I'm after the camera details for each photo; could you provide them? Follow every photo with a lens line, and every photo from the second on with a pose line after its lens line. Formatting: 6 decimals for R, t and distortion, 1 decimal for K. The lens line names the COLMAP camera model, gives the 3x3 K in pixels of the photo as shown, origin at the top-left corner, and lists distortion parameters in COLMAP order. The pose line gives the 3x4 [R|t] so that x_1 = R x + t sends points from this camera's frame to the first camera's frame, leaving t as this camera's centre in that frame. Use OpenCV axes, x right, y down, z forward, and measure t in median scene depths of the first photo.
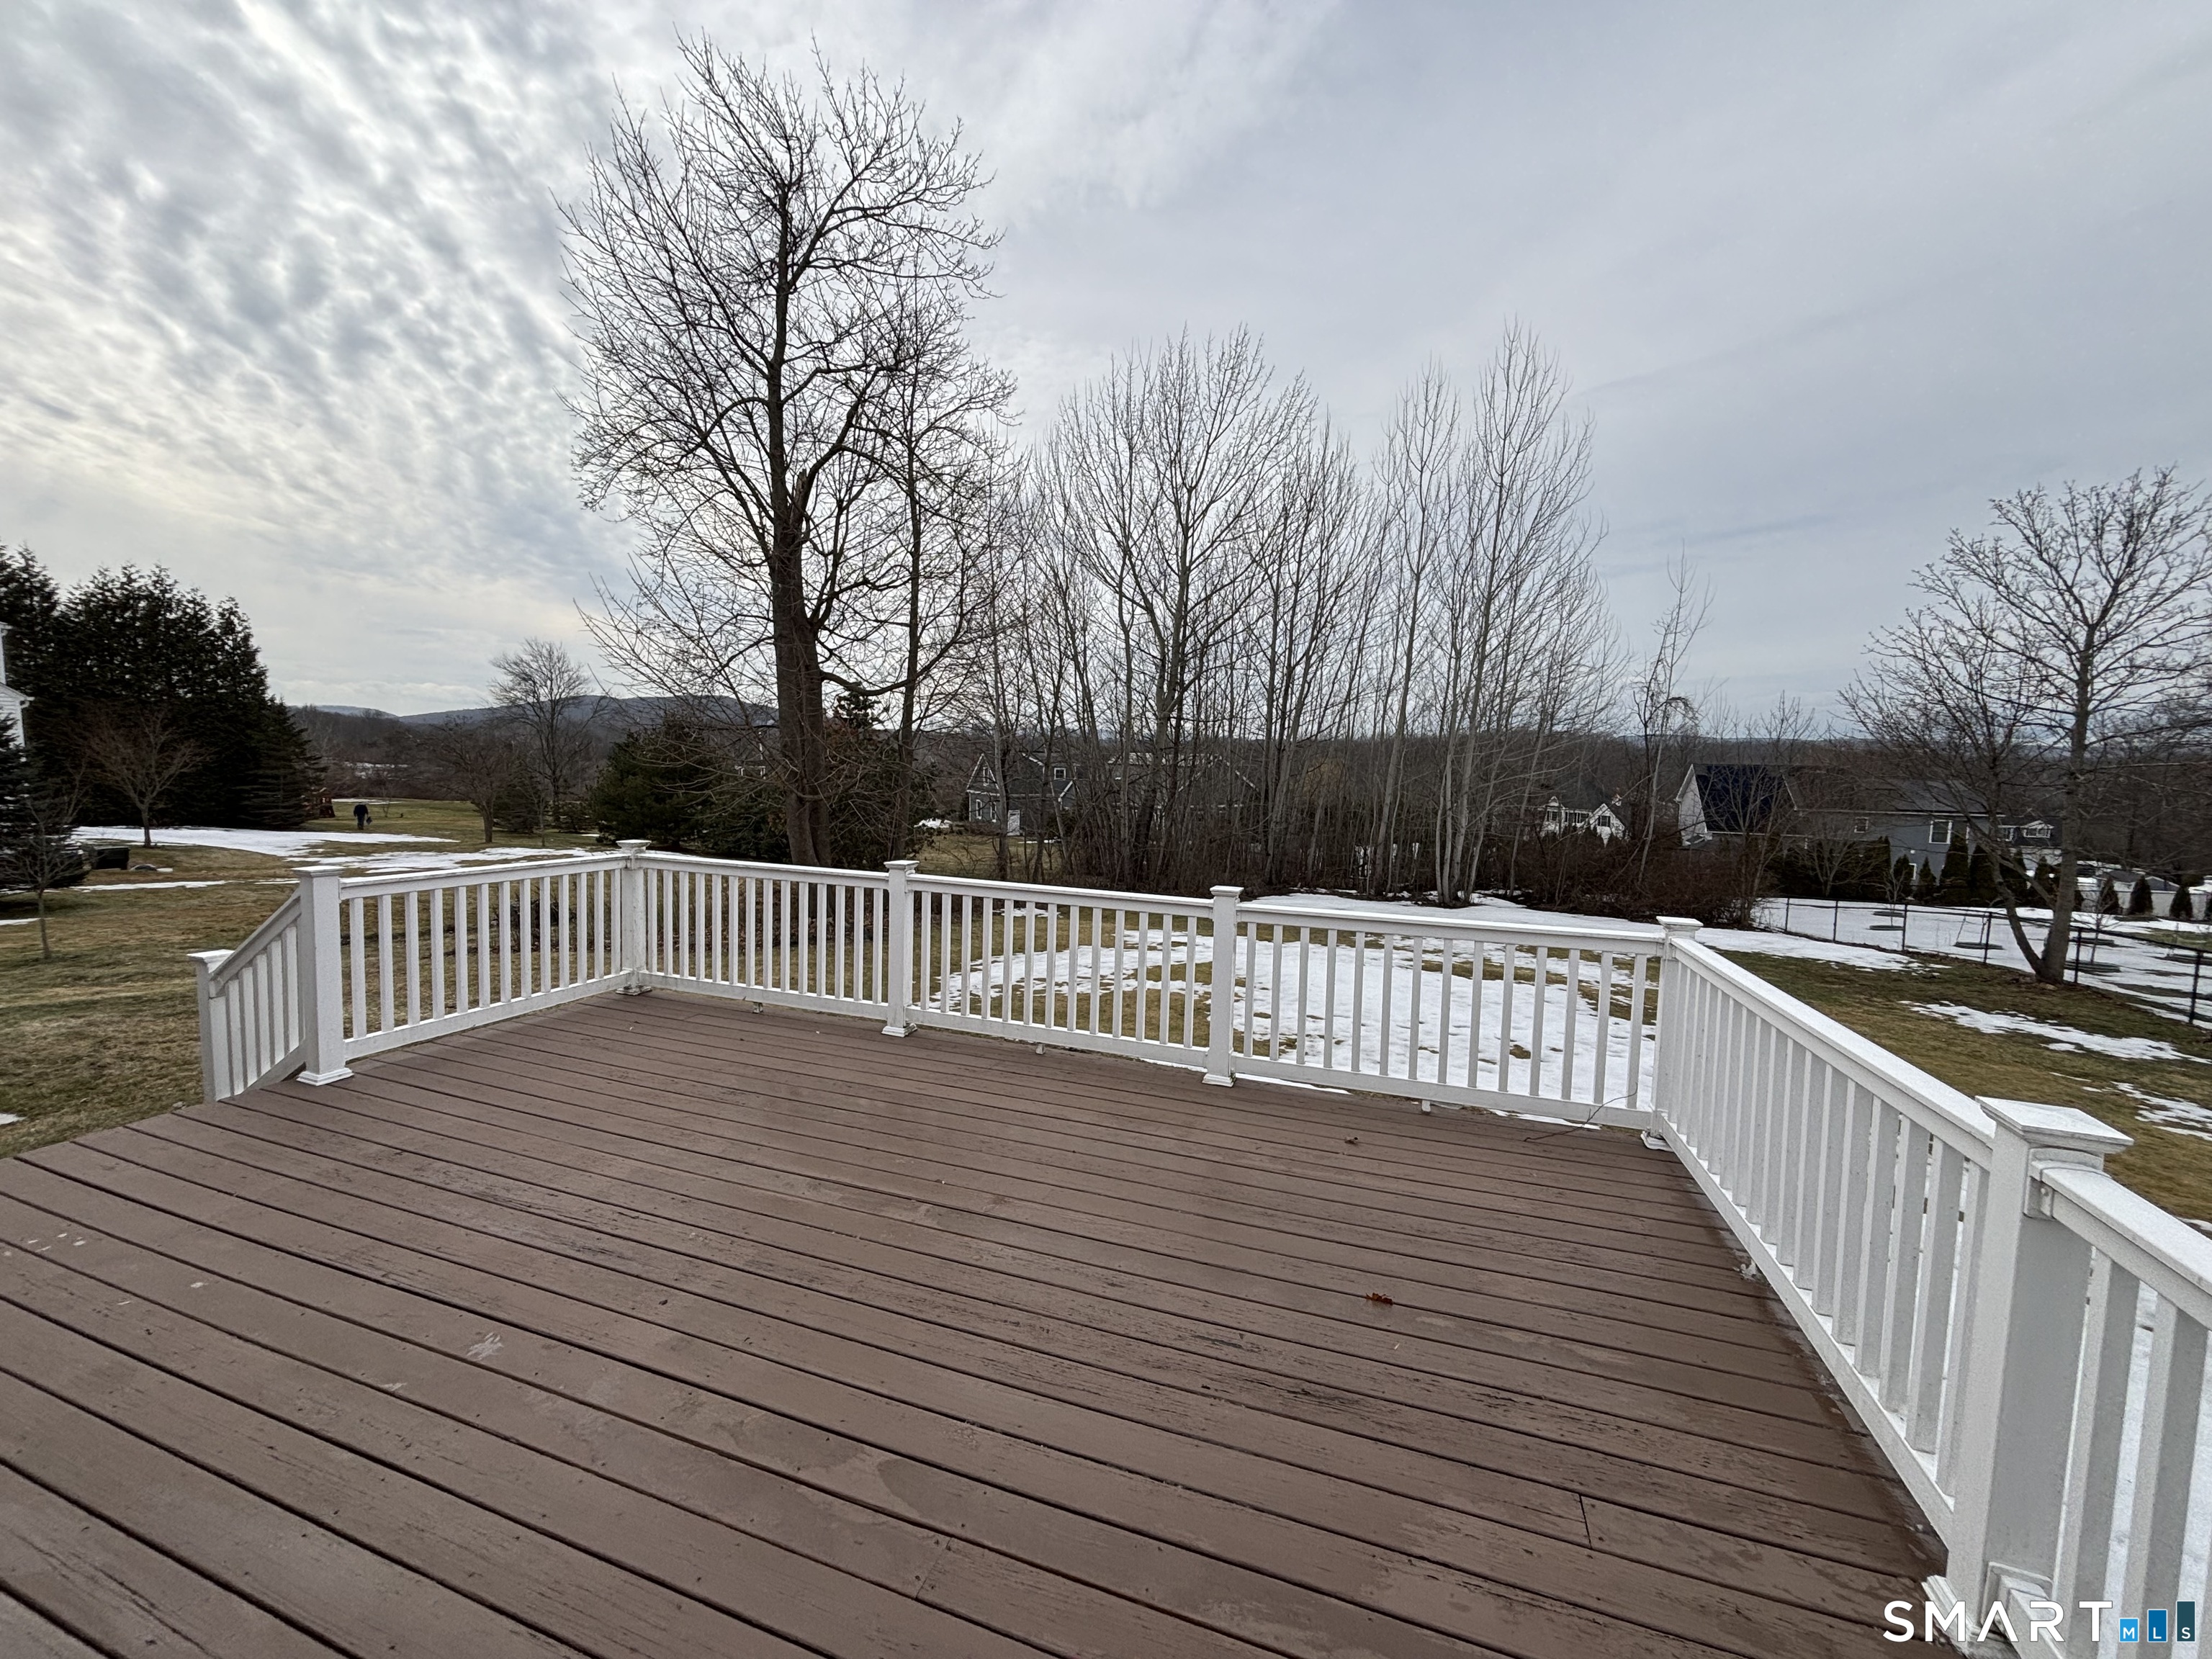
lens RADIAL K [[890.3, 0, 1098.2], [0, 890.3, 831.0], [0, 0, 1]] dist [-0.001477, 0.004769]
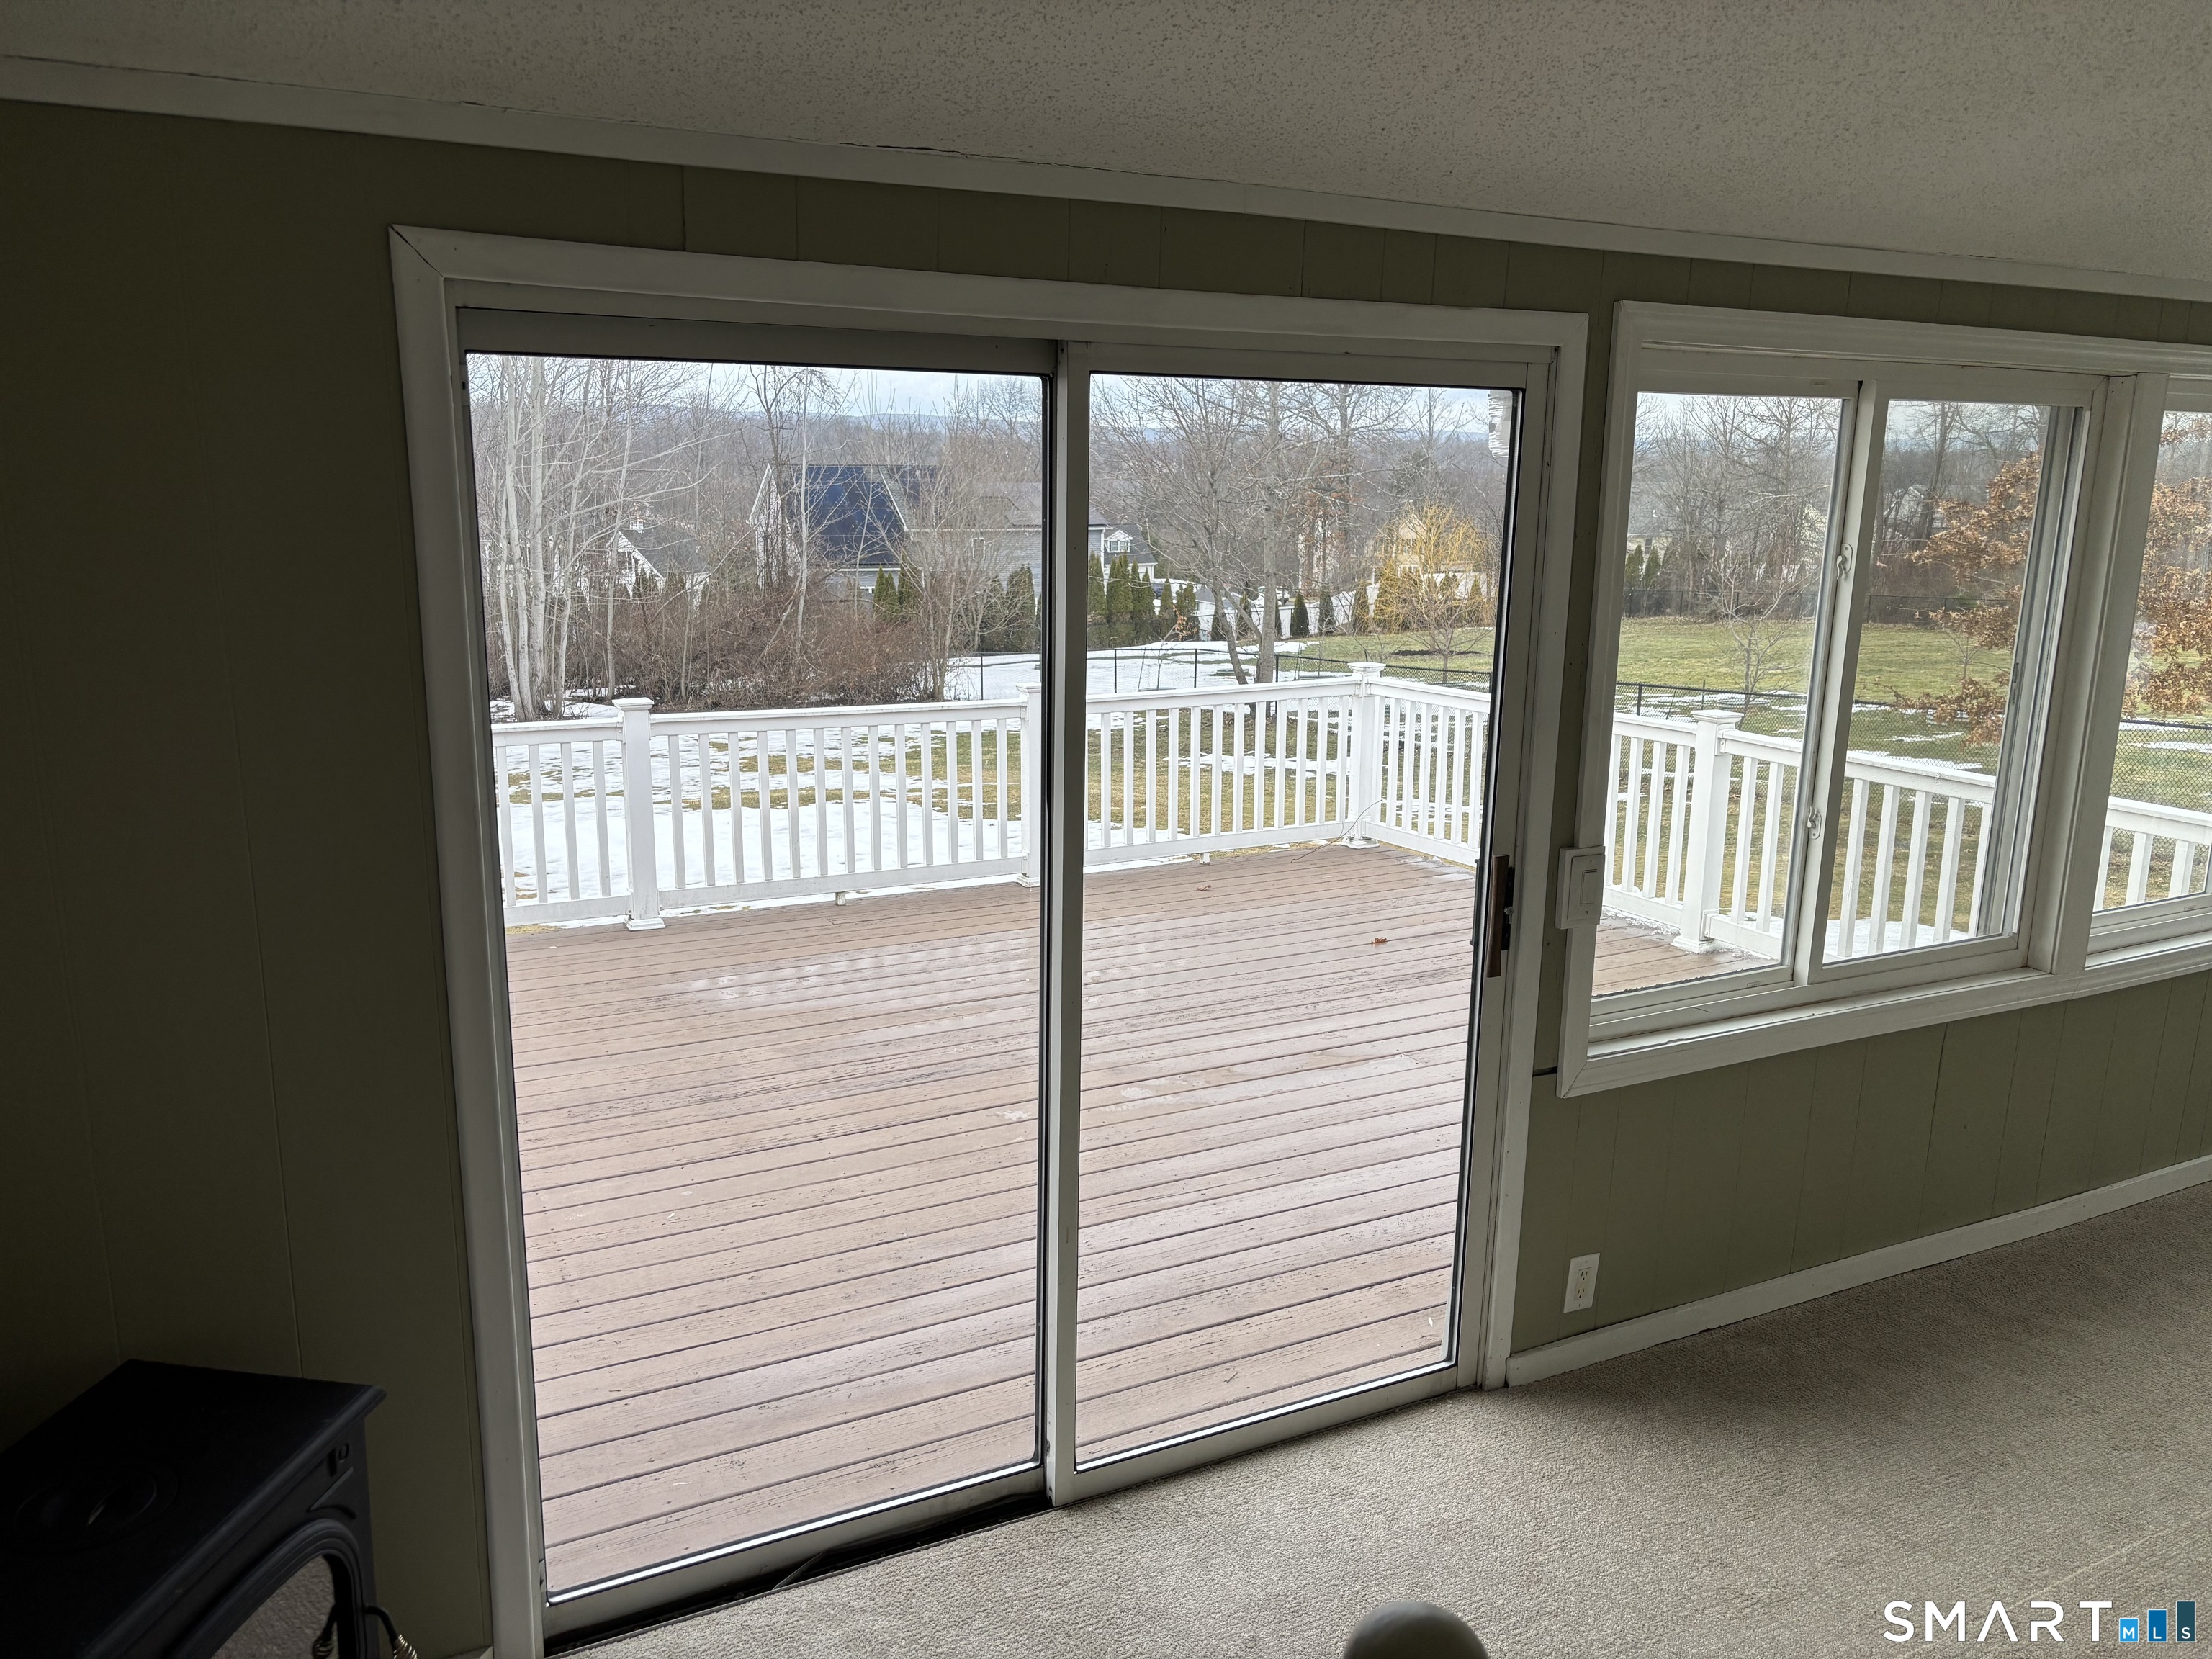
lens RADIAL K [[1666.1, 0, 1106.0], [0, 1666.1, 829.5], [0, 0, 1]] dist [0.094326, -0.102681]
pose [[0.684674, -0.172440, 0.708157, -0.159450], [0.071158, 0.982782, 0.170515, -0.011842], [-0.725367, -0.066356, 0.685156, -0.043593]]
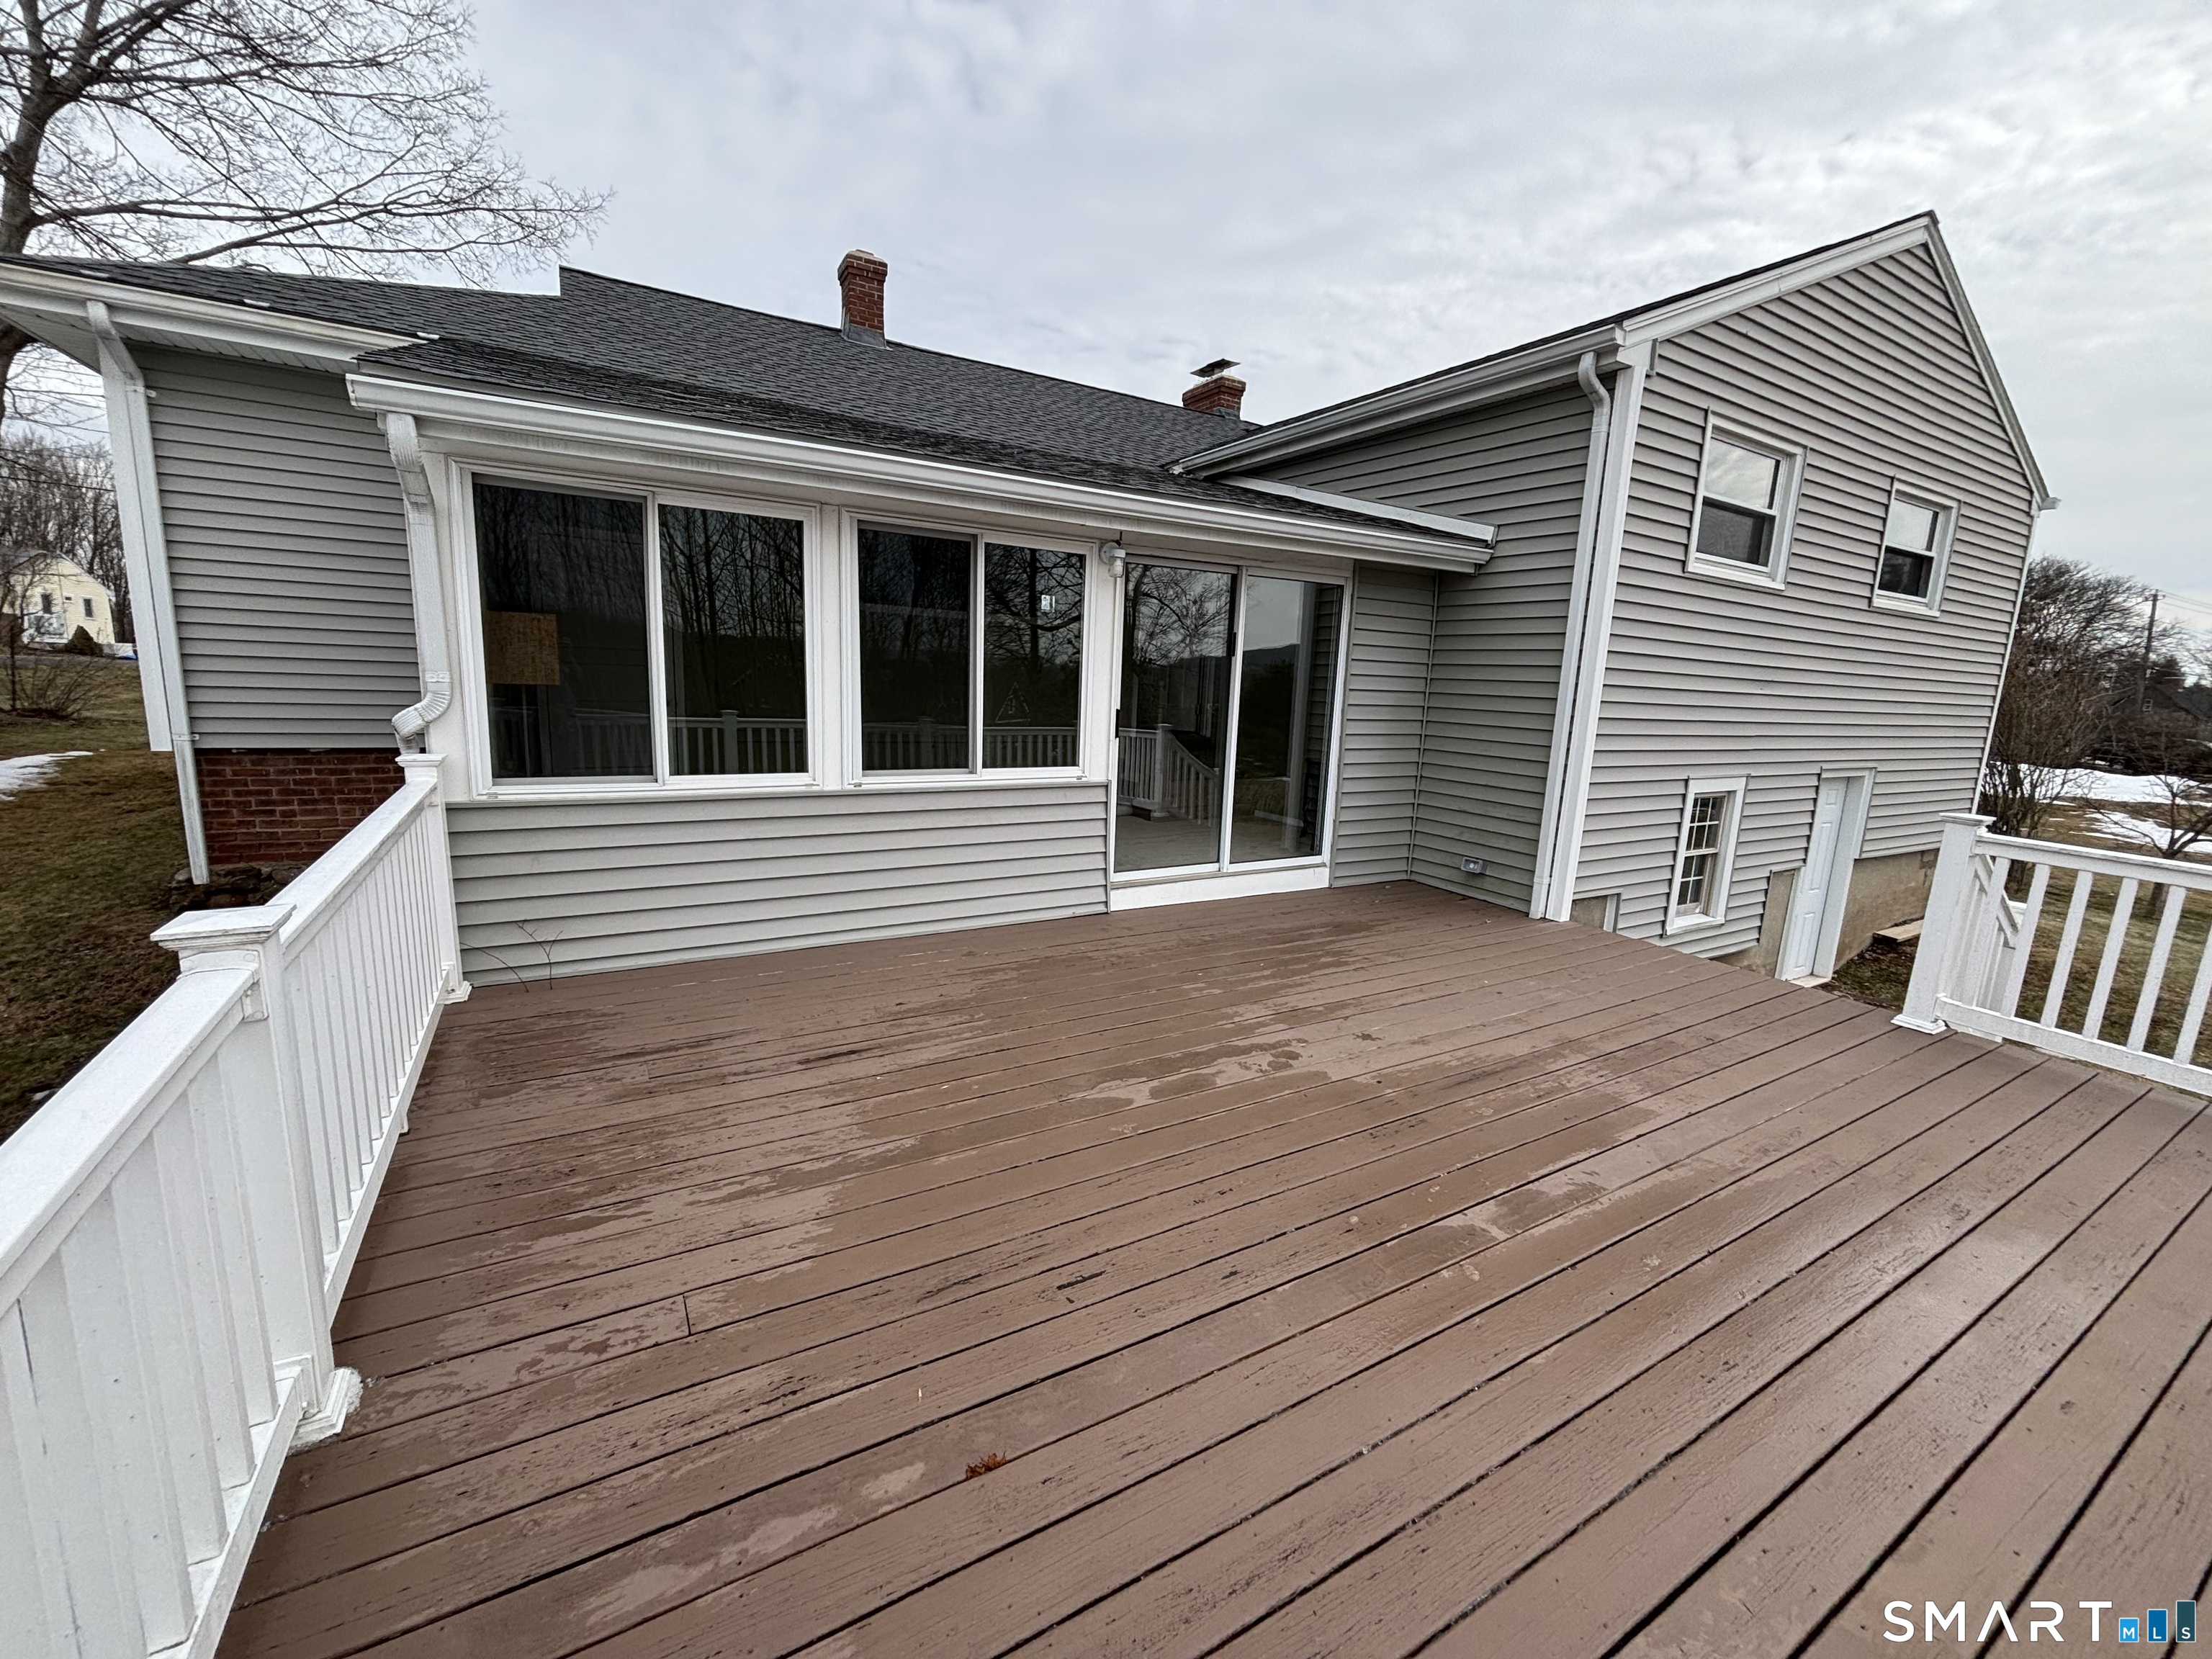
lens RADIAL K [[890.3, 0, 1098.2], [0, 890.3, 831.0], [0, 0, 1]] dist [-0.001477, 0.004769]
pose [[-0.630335, 0.087483, -0.771378, 0.060922], [-0.116073, 0.971841, 0.205068, -0.003990], [0.767597, 0.218798, -0.602431, 0.114568]]
